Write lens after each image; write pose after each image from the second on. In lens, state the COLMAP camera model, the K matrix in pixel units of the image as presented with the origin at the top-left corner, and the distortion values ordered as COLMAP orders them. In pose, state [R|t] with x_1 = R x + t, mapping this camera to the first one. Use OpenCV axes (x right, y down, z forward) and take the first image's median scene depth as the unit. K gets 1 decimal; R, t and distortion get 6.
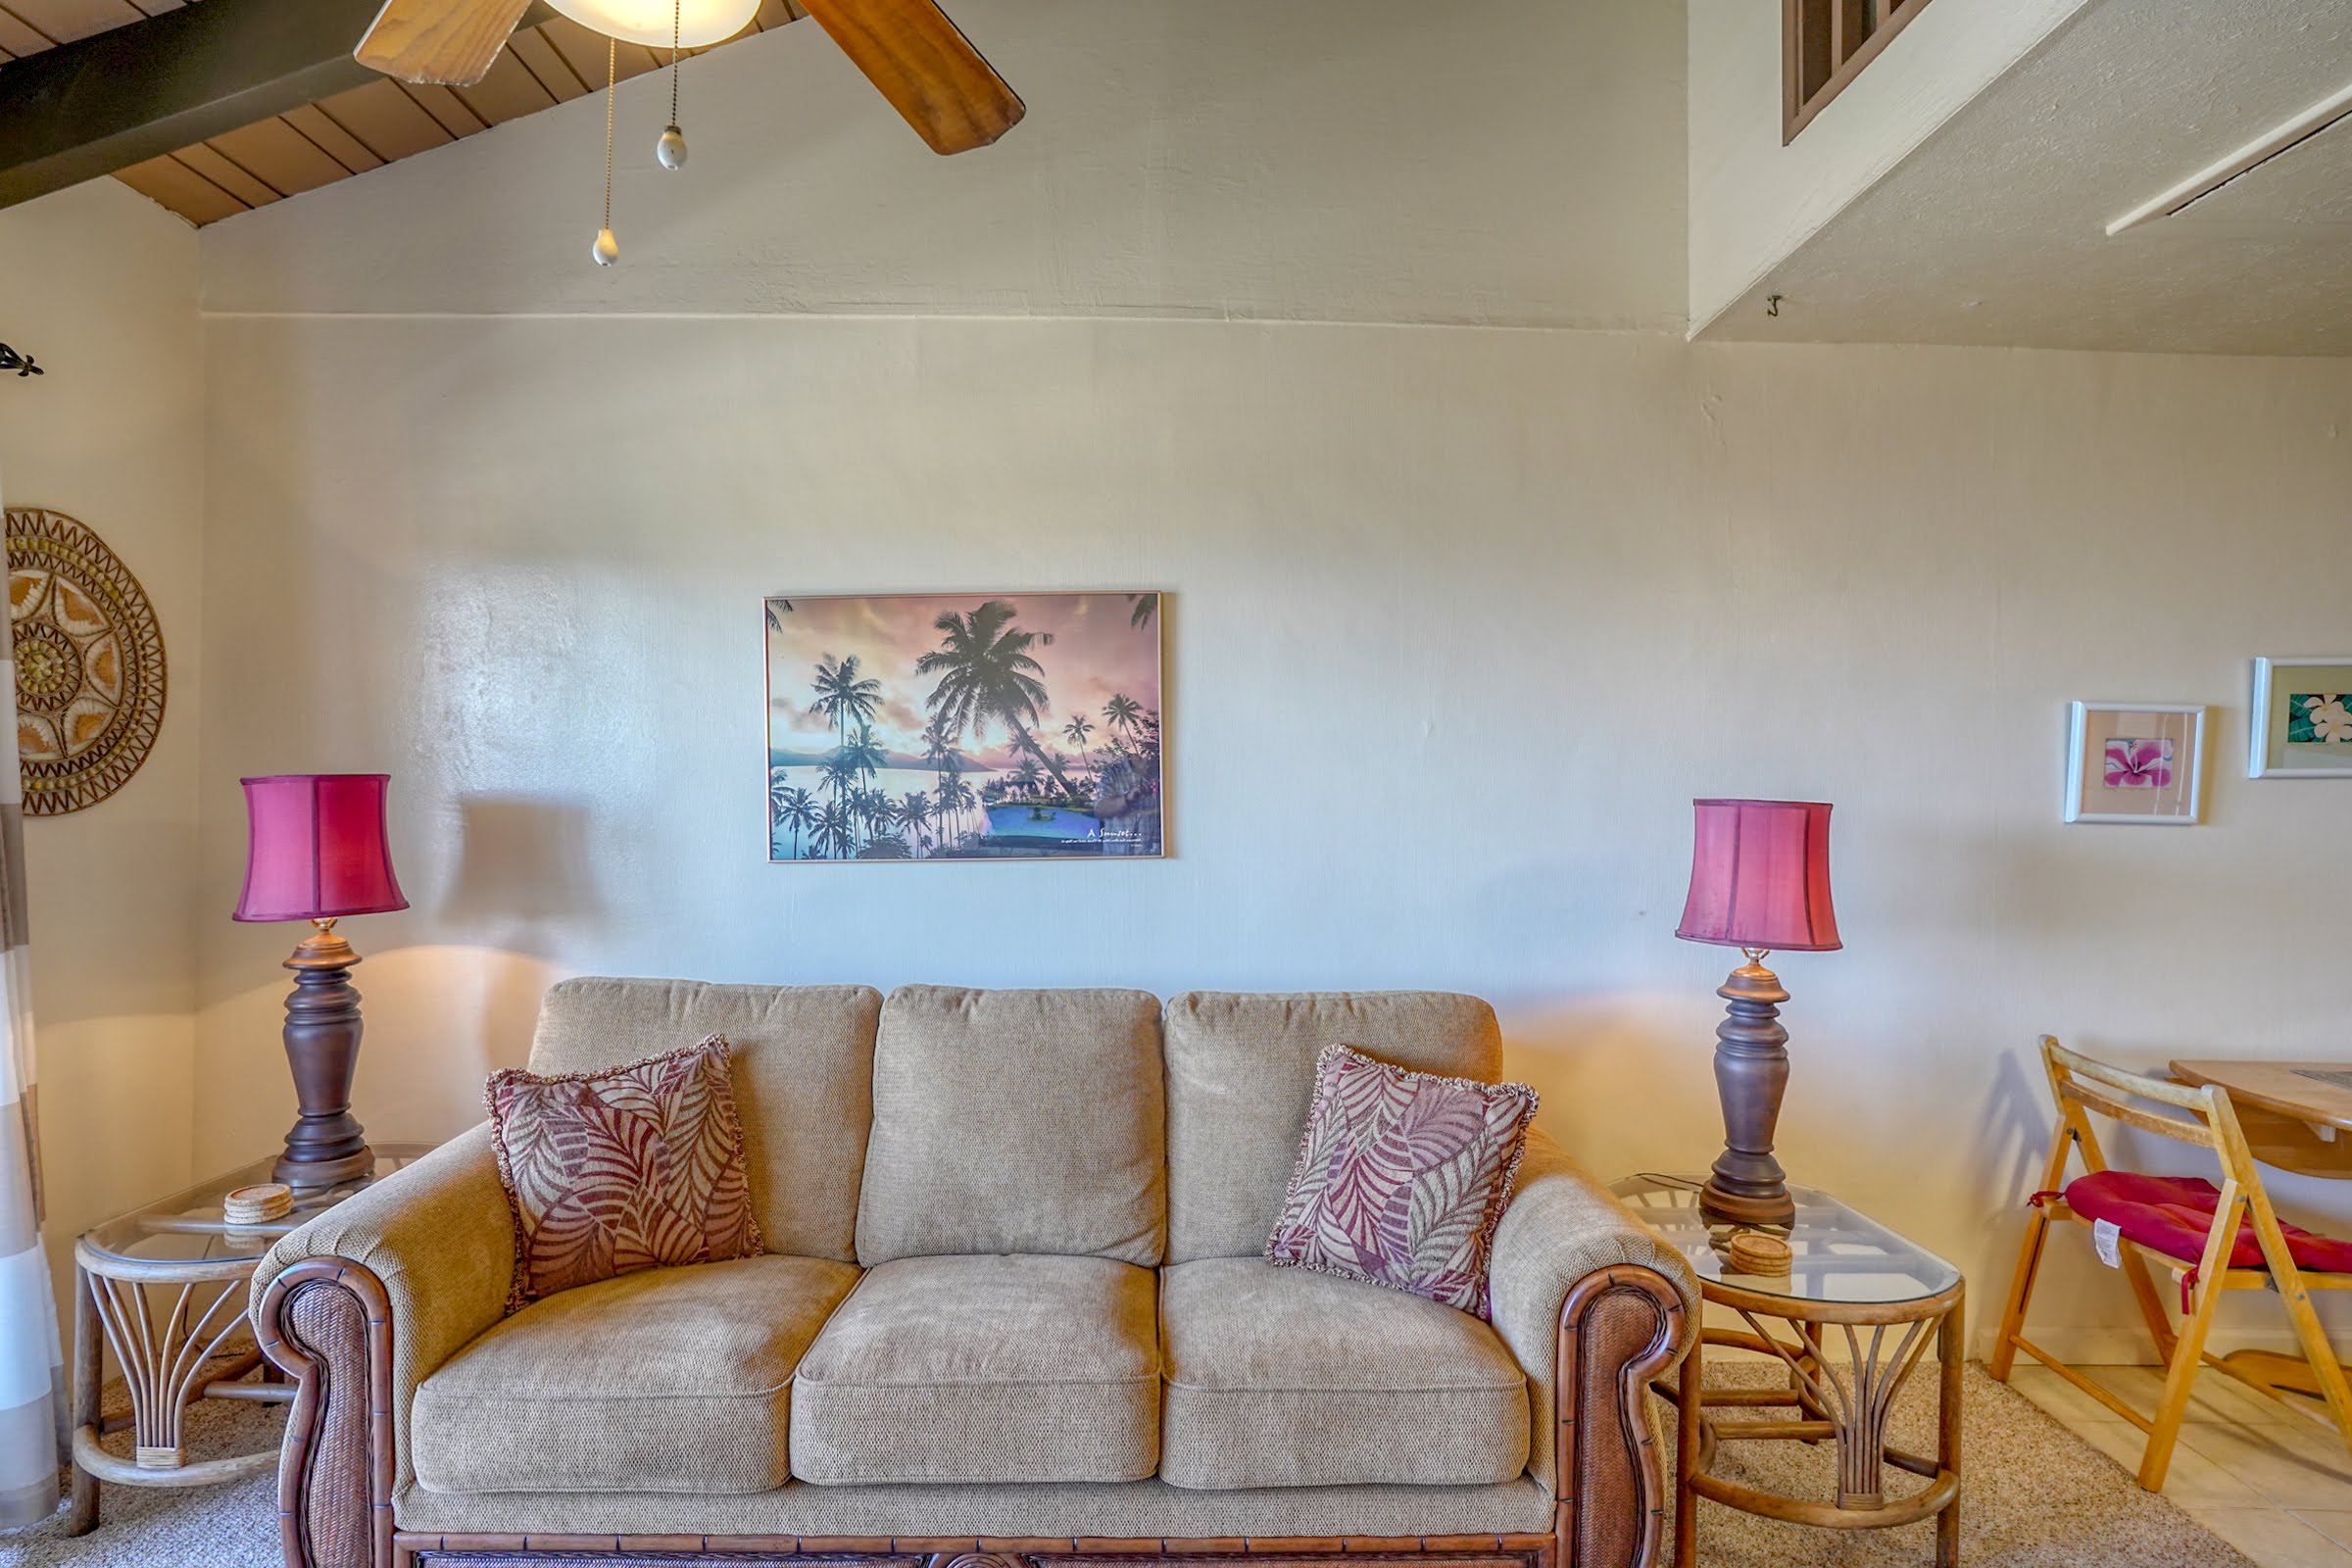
lens RADIAL K [[1248.3, 0, 1145.9], [0, 1248.3, 762.4], [0, 0, 1]] dist [-0.066284, 0.034817]
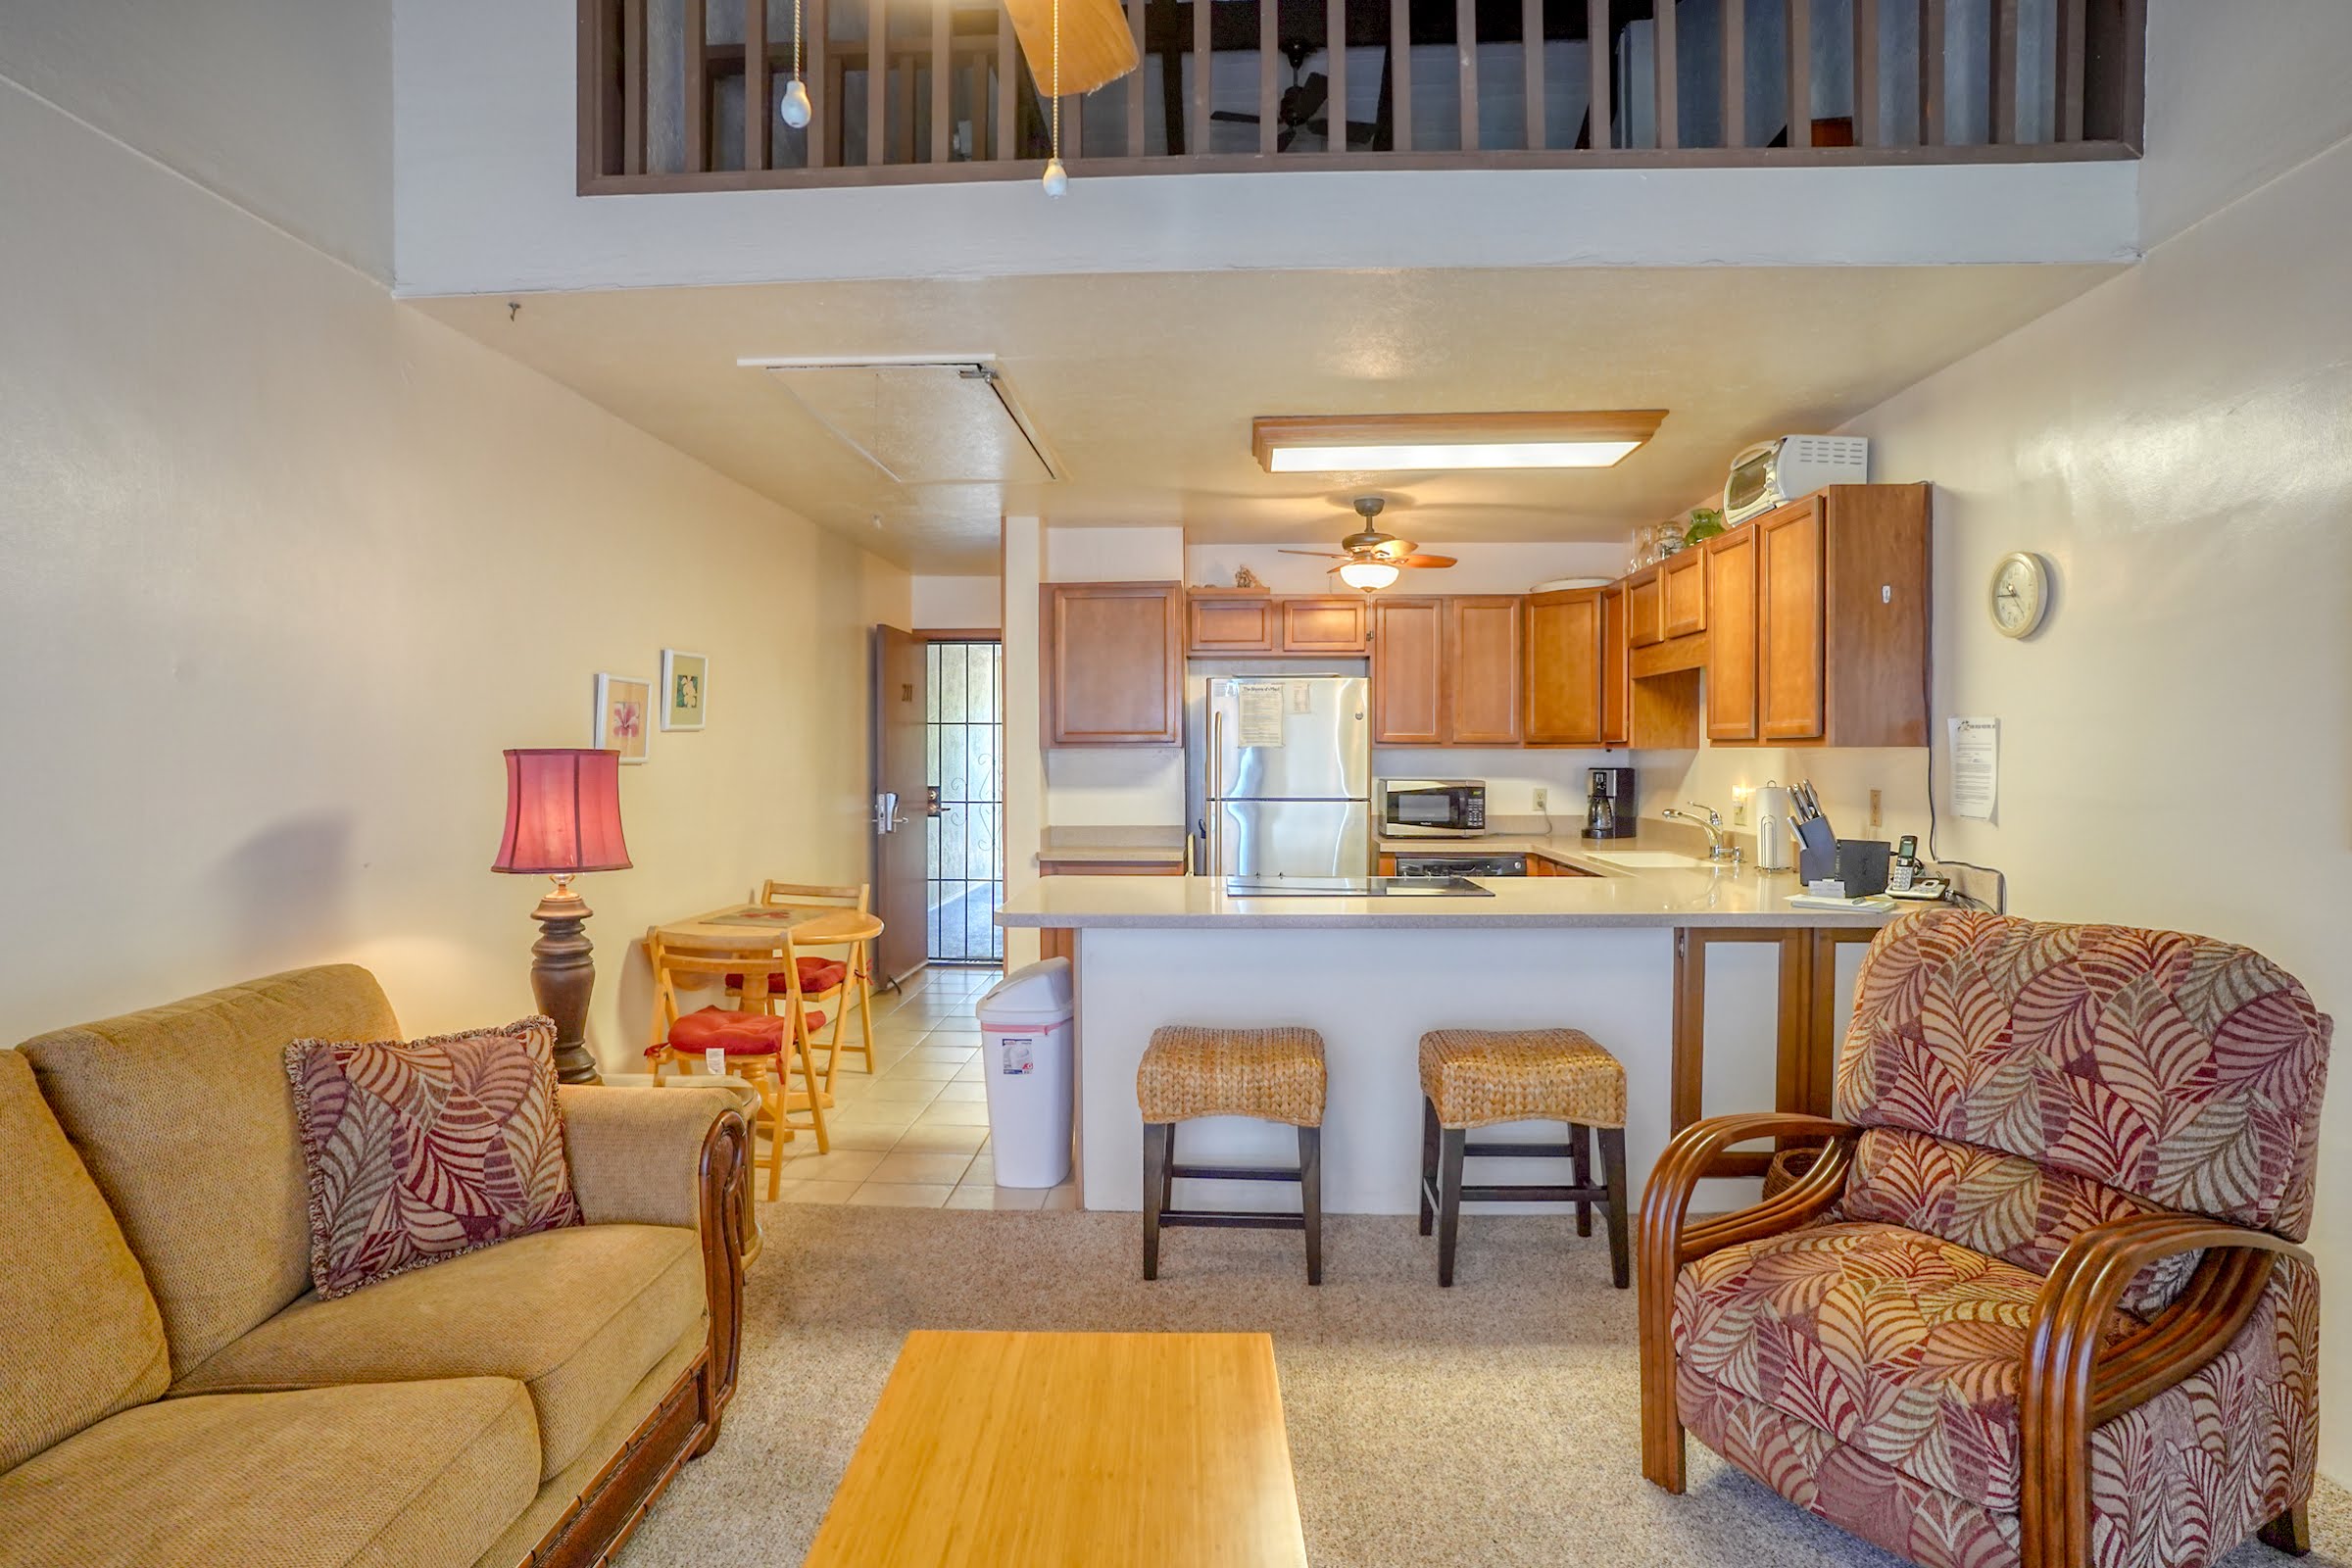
lens RADIAL K [[1248.3, 0, 1168.5], [0, 1248.3, 775.5], [0, 0, 1]] dist [-0.066284, 0.034817]
pose [[0.065192, -0.033549, 0.997309, -0.546415], [-0.014360, 0.999300, 0.034555, 0.006202], [-0.997769, -0.016575, 0.064665, 0.299942]]
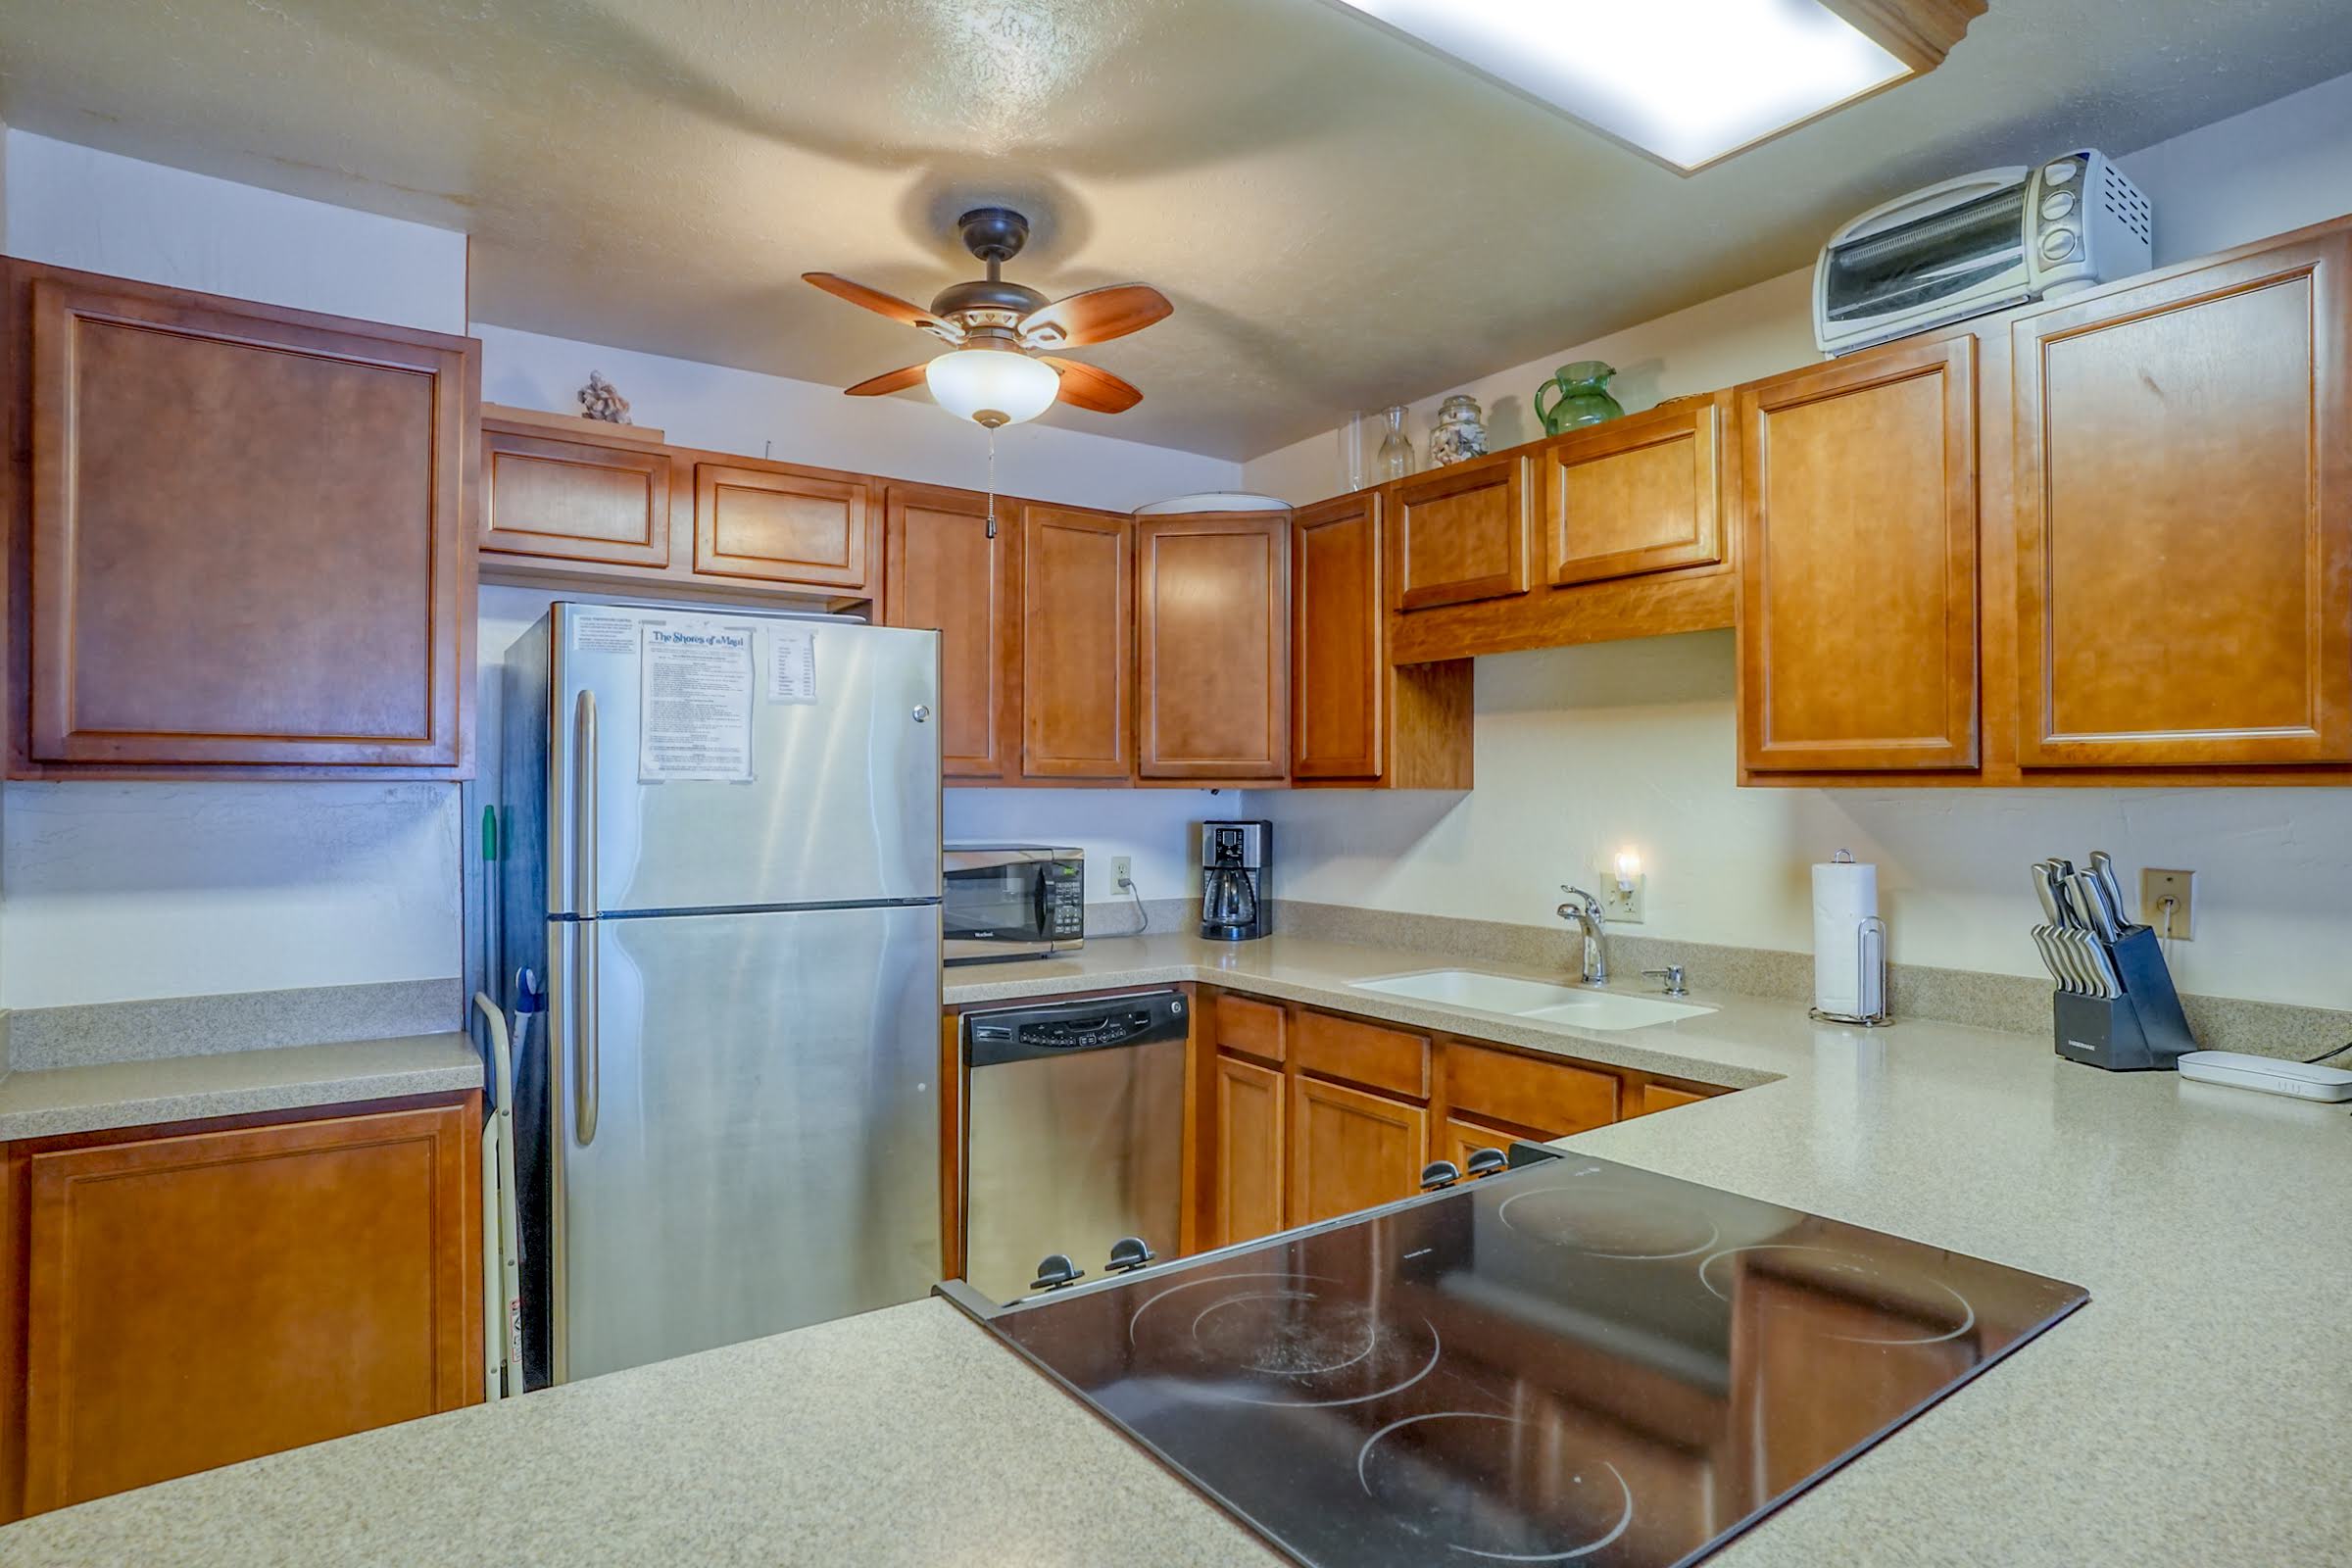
lens RADIAL K [[1248.3, 0, 1169.4], [0, 1248.3, 784.7], [0, 0, 1]] dist [-0.066284, 0.034817]
pose [[-0.566271, -0.009971, 0.824159, 0.599624], [-0.021913, 0.999756, -0.002961, 0.024240], [-0.823928, -0.019736, -0.566351, 0.481354]]
